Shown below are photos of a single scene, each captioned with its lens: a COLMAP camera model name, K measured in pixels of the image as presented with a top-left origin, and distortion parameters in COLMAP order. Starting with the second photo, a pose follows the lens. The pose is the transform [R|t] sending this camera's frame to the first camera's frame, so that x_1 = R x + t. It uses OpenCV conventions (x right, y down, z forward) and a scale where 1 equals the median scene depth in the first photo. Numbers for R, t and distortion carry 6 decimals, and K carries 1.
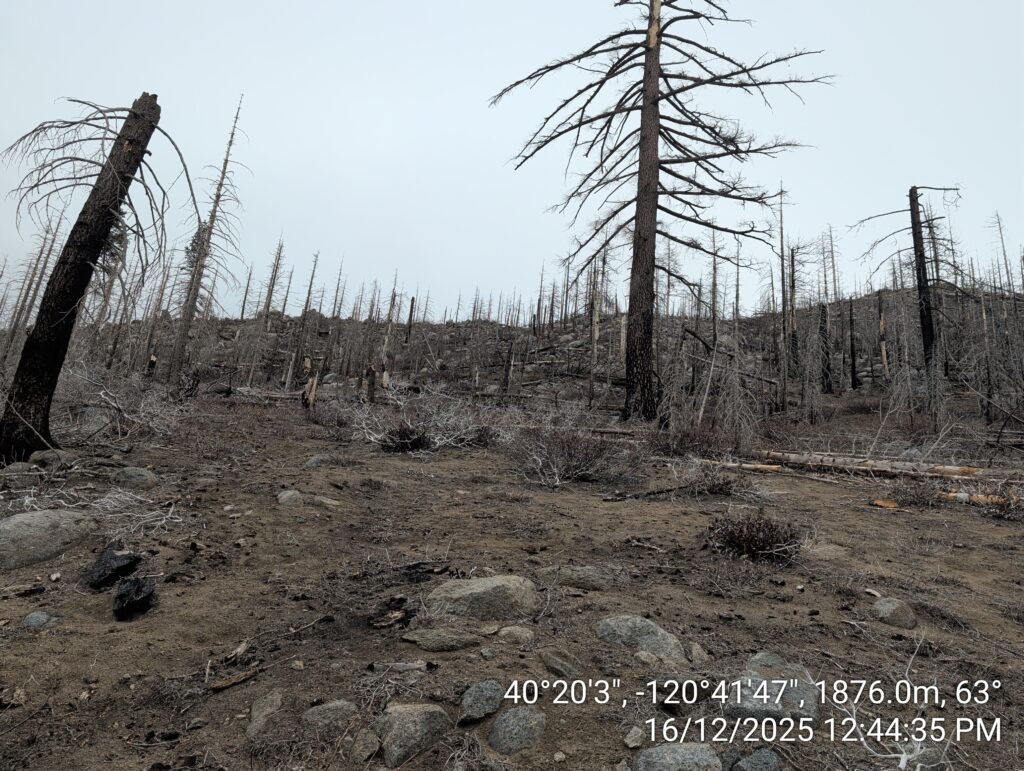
lens RADIAL K [[721.2, 0, 513.3], [0, 721.2, 382.2], [0, 0, 1]] dist [0.026598, -0.028190]
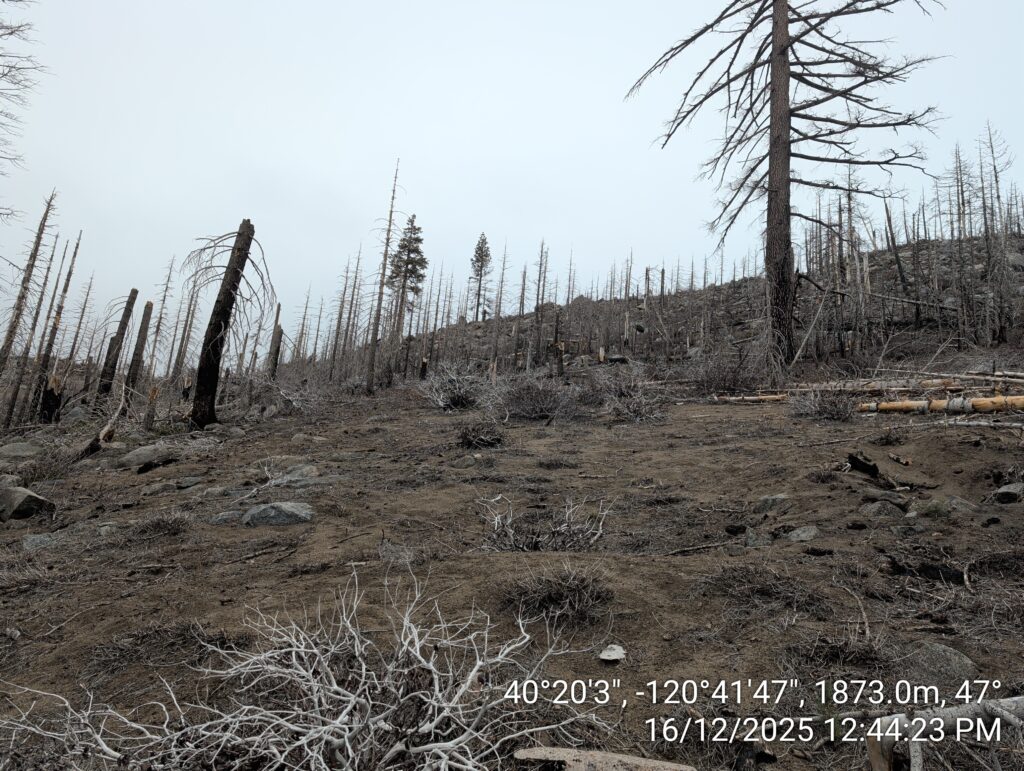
lens RADIAL K [[721.2, 0, 519.2], [0, 721.2, 381.5], [0, 0, 1]] dist [0.026598, -0.028190]
pose [[0.908505, -0.107776, -0.403736, 0.221400], [0.122625, 0.992392, 0.011020, 0.015121], [0.399477, -0.059520, 0.914809, -0.104422]]
